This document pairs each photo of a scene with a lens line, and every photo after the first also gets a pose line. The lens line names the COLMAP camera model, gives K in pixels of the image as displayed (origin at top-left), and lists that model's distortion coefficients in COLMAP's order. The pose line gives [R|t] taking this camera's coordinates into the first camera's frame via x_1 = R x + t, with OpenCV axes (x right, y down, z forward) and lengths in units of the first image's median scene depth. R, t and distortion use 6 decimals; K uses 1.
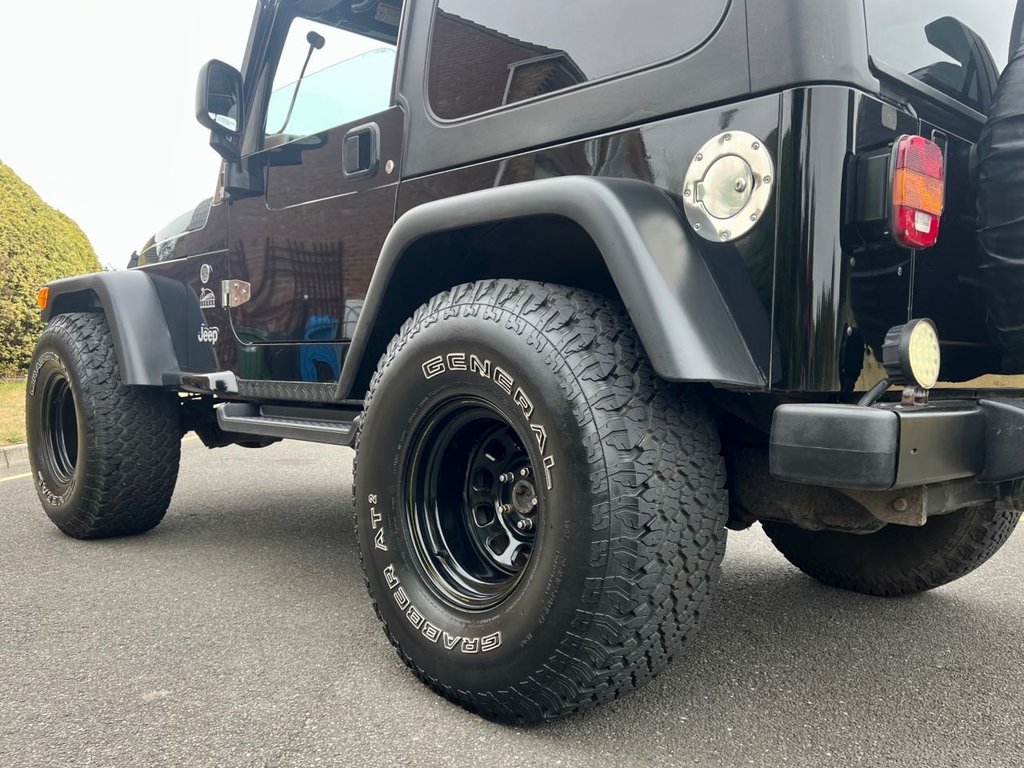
lens RADIAL K [[930.7, 0, 553.3], [0, 930.7, 439.5], [0, 0, 1]] dist [0.025814, -0.015605]
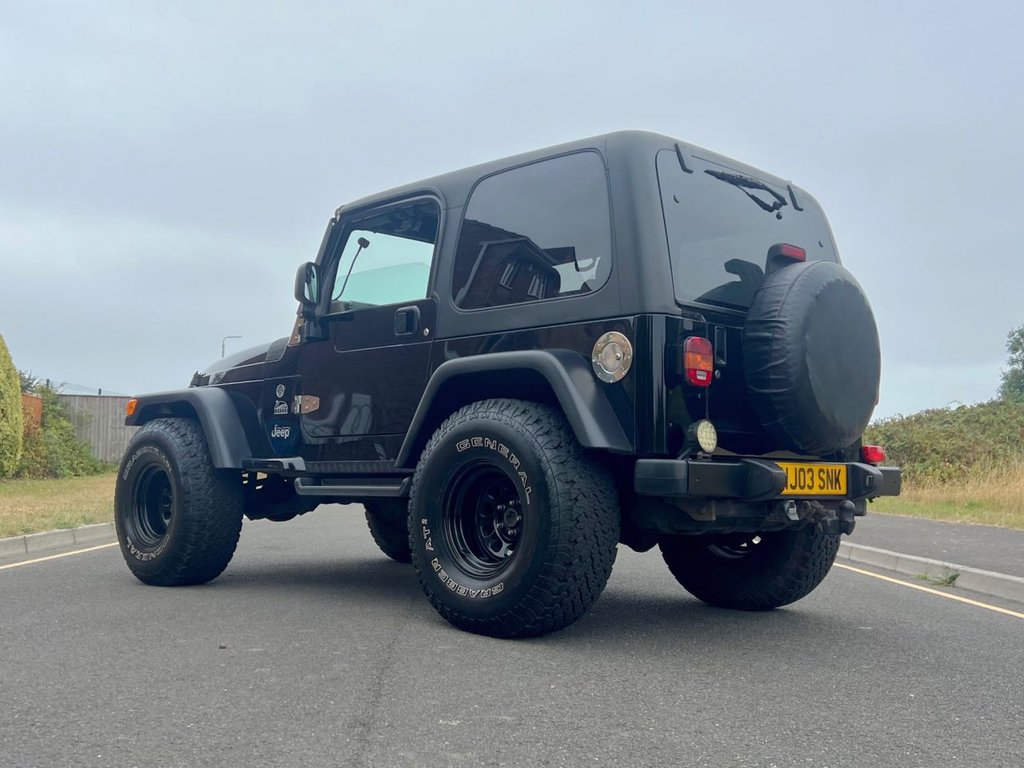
lens RADIAL K [[1129.5, 0, 504.7], [0, 1129.5, 357.4], [0, 0, 1]] dist [0.107101, -0.241613]
pose [[0.999780, -0.004132, 0.020542, -0.088497], [0.007822, 0.983091, -0.182953, 0.158895], [-0.019439, 0.183073, 0.982907, -1.223546]]
